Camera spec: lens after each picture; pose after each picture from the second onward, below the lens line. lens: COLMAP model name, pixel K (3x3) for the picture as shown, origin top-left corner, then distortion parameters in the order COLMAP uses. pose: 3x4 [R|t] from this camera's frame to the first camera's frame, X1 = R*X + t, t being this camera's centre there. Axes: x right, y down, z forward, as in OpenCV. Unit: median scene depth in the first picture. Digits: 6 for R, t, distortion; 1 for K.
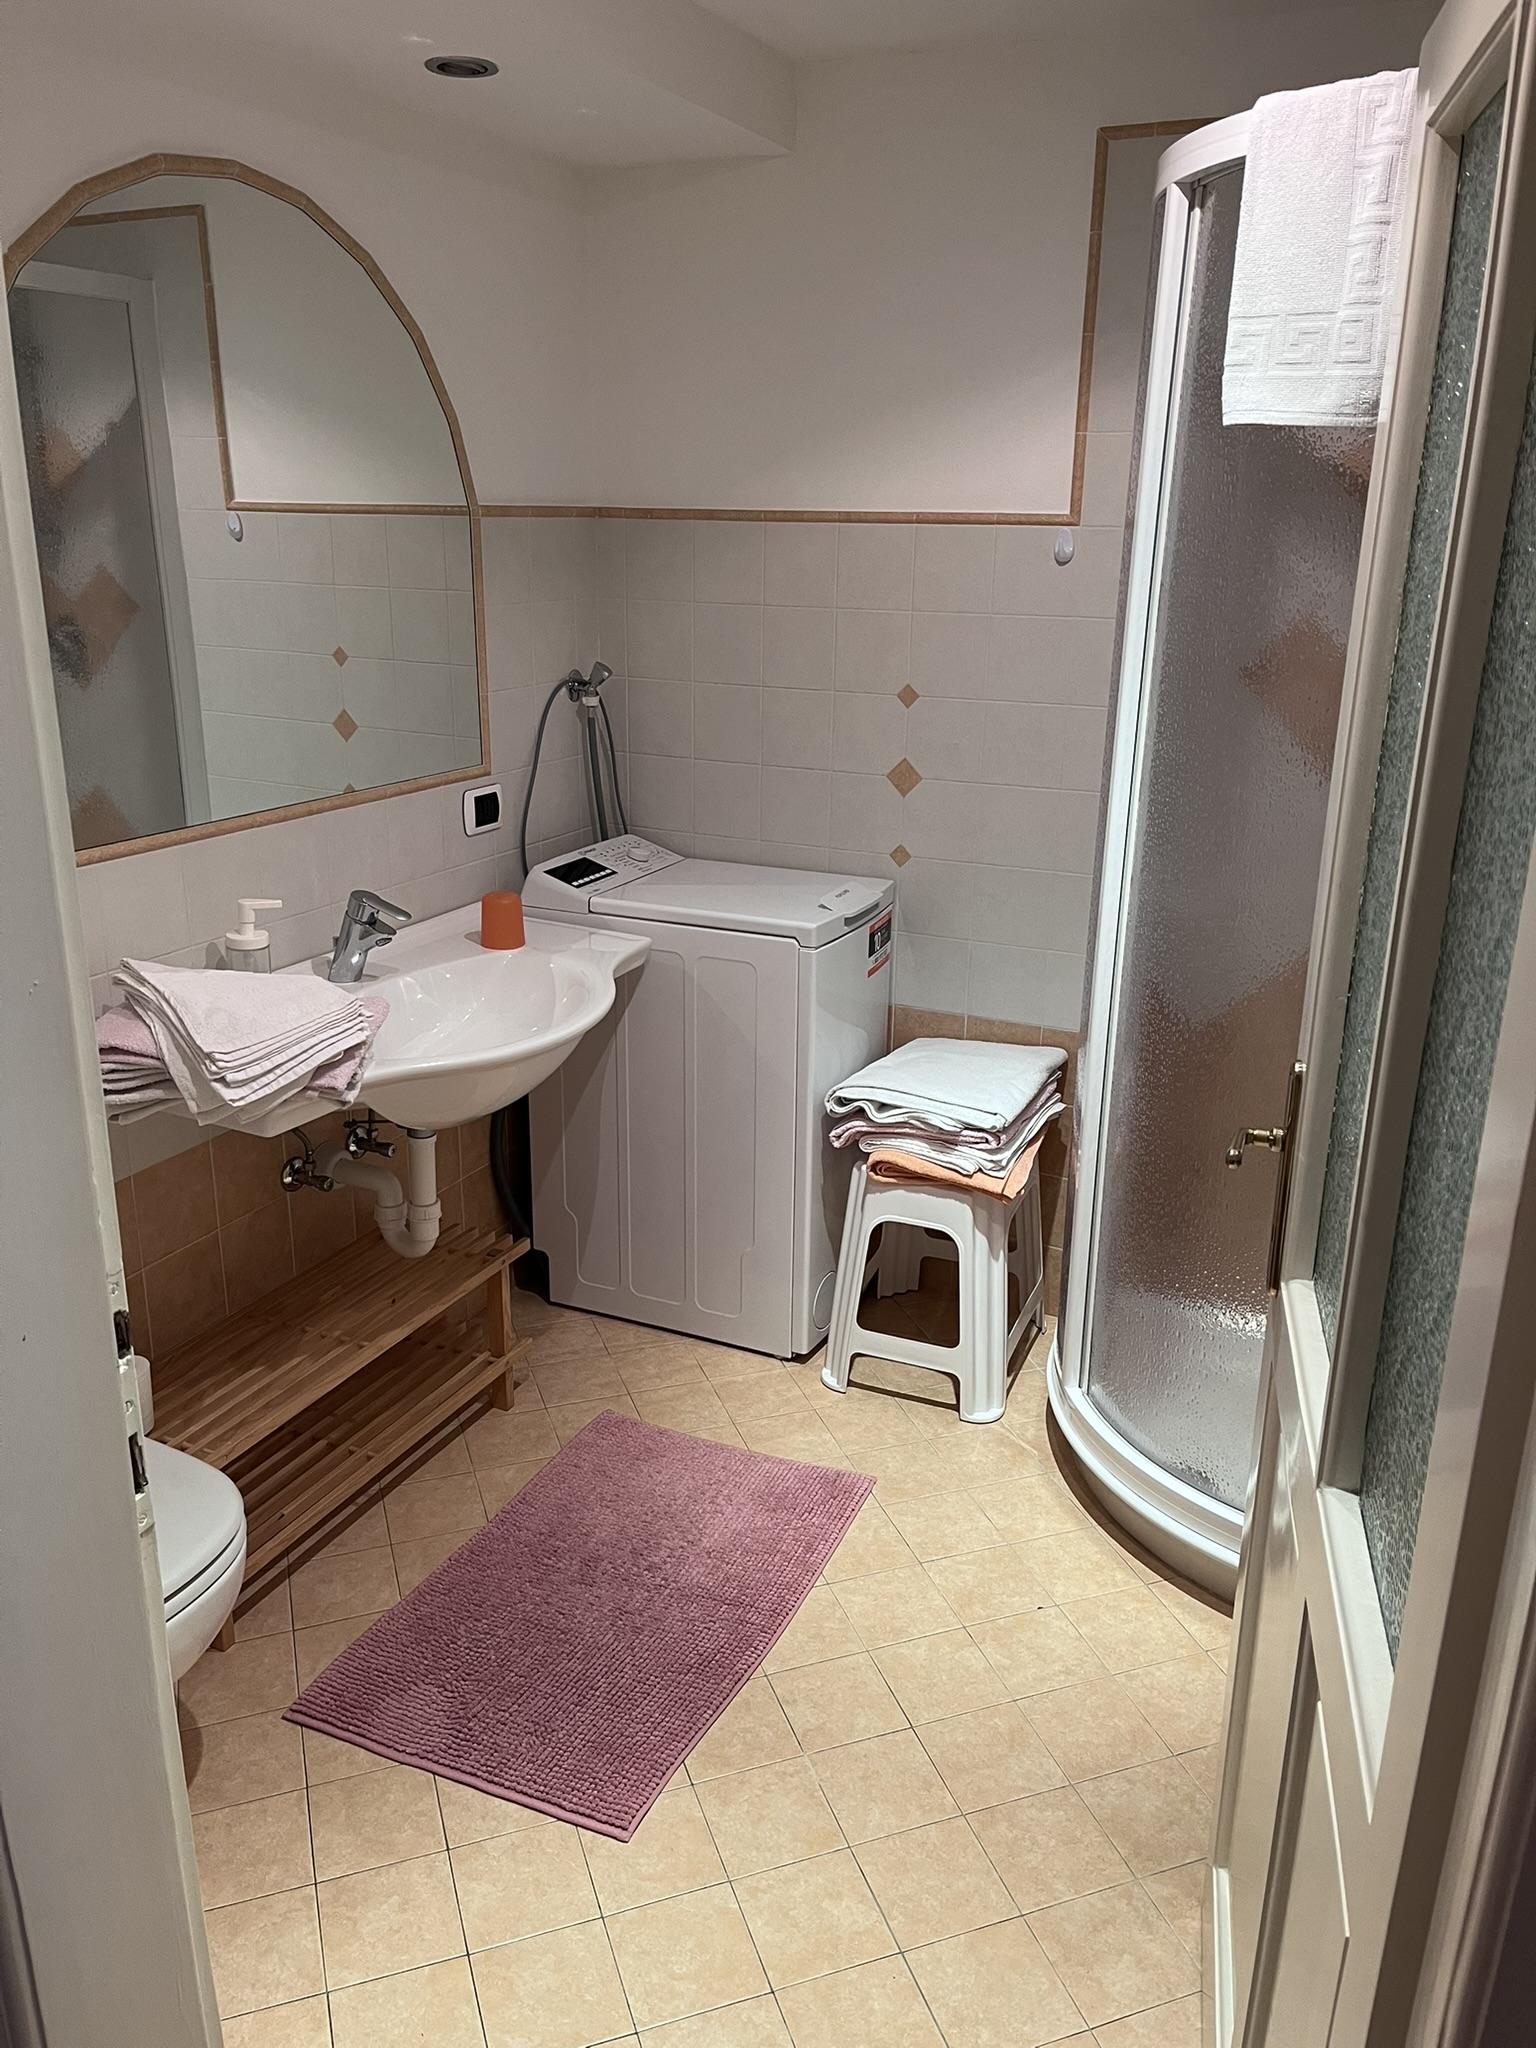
lens RADIAL K [[1557.5, 0, 770.3], [0, 1557.5, 1026.3], [0, 0, 1]] dist [0.049054, -0.074720]
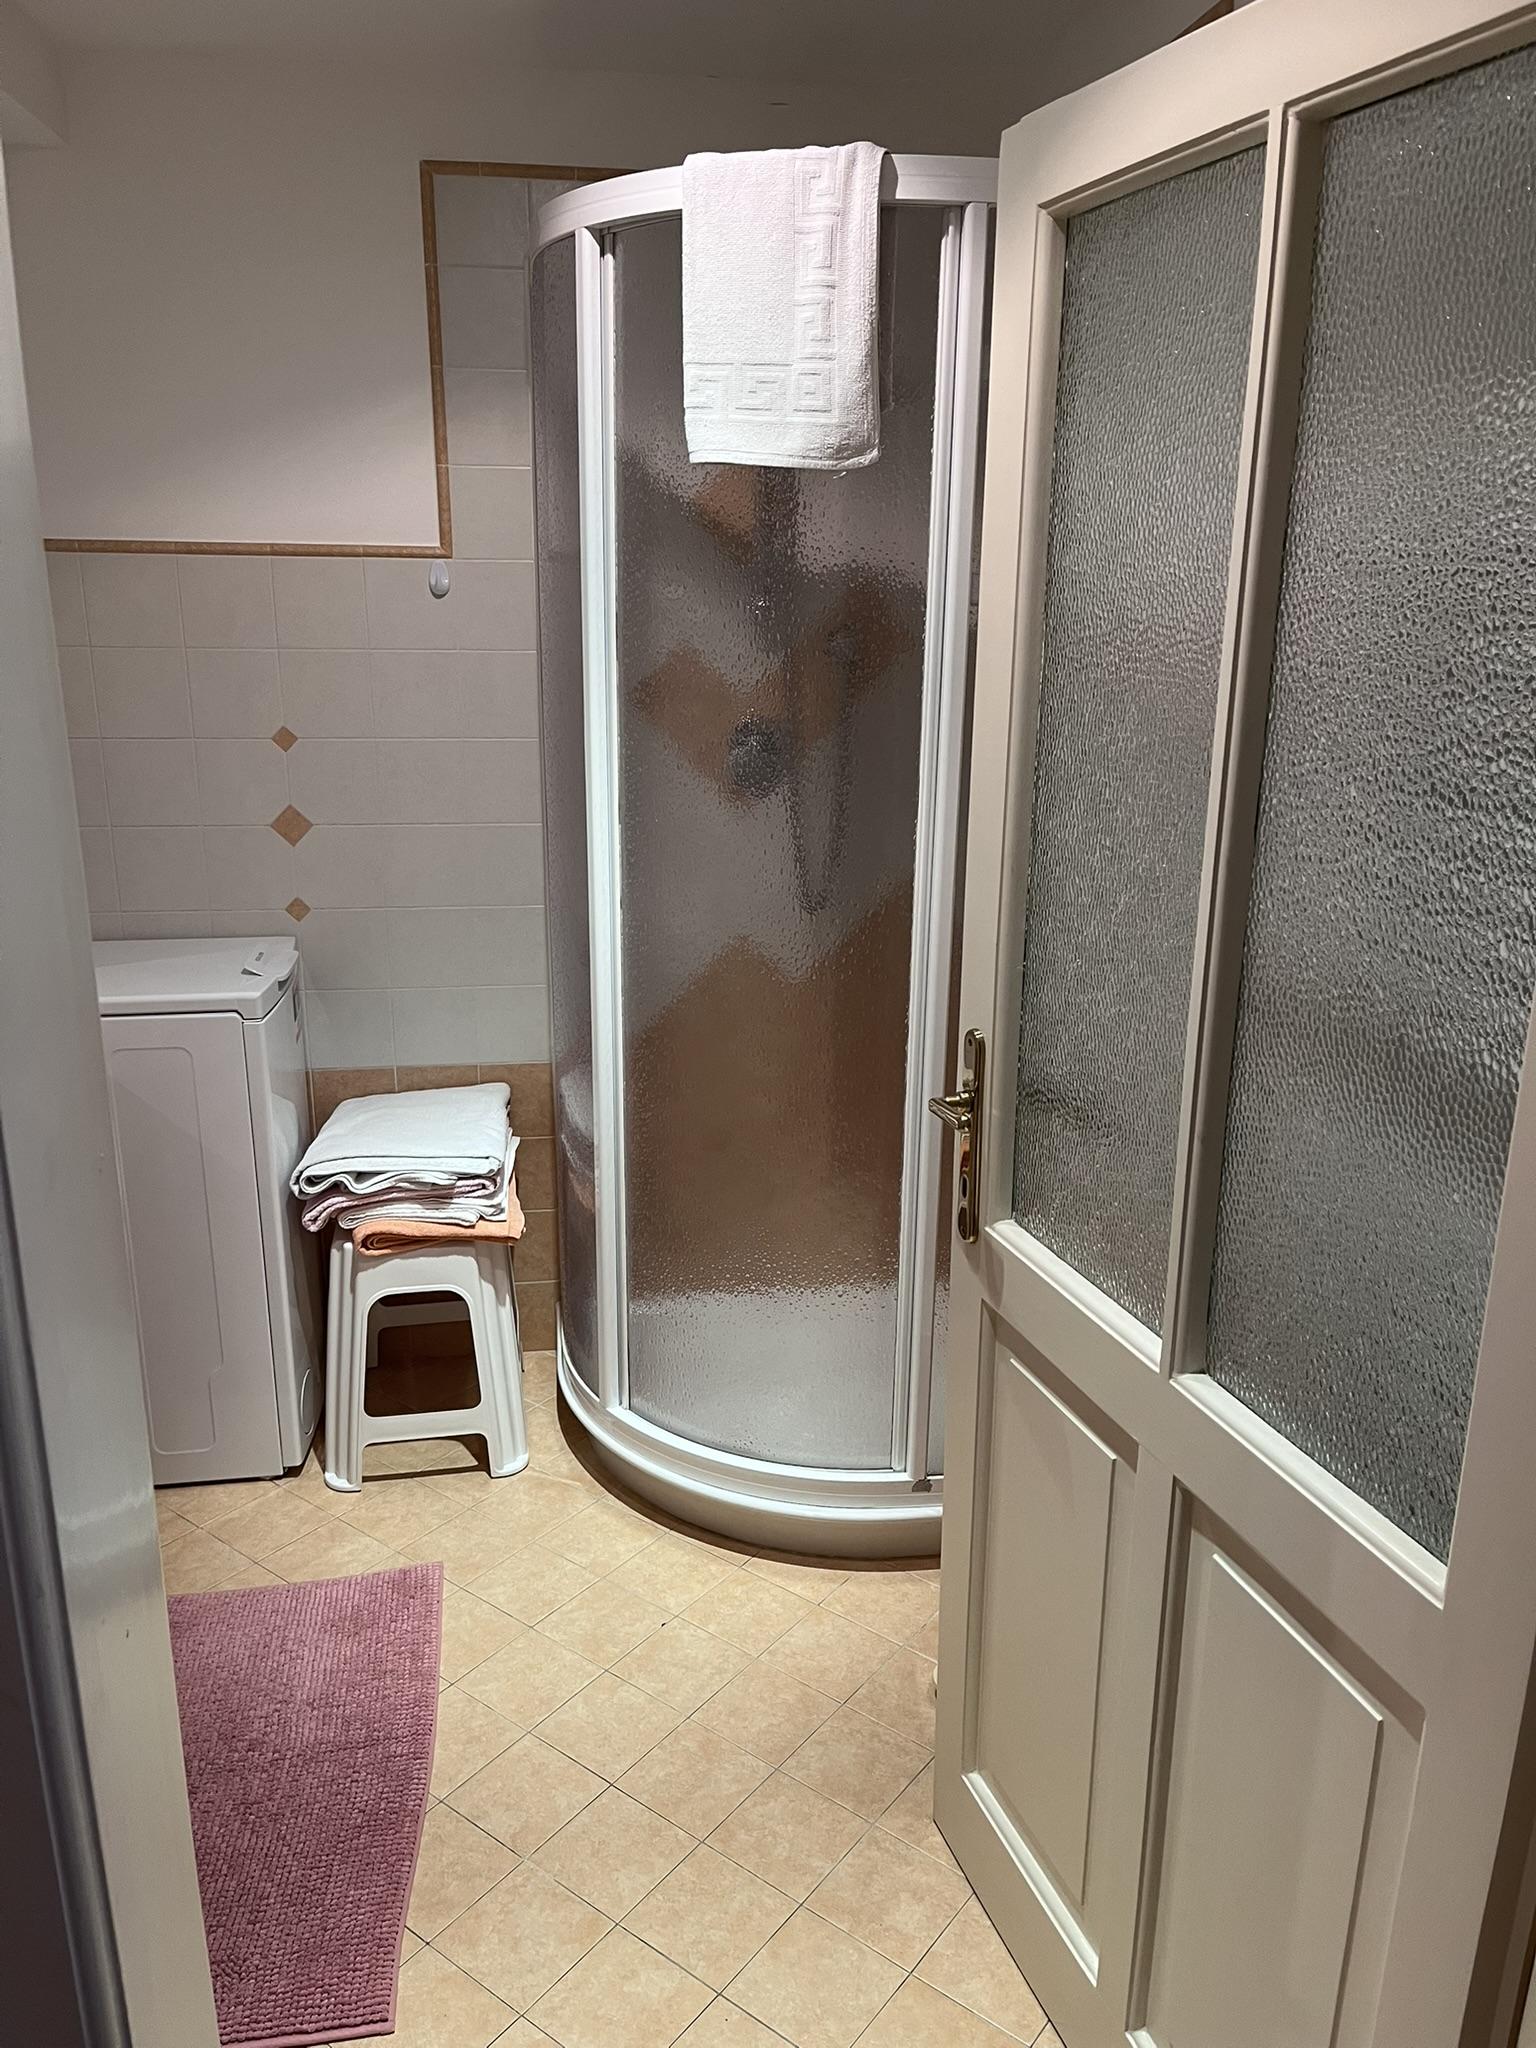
lens RADIAL K [[1557.5, 0, 784.5], [0, 1557.5, 1034.7], [0, 0, 1]] dist [0.049054, -0.074720]
pose [[0.829717, -0.160959, 0.534473, -0.224477], [0.170383, 0.984855, 0.032090, -0.020417], [-0.531544, 0.064439, 0.844576, 0.076424]]
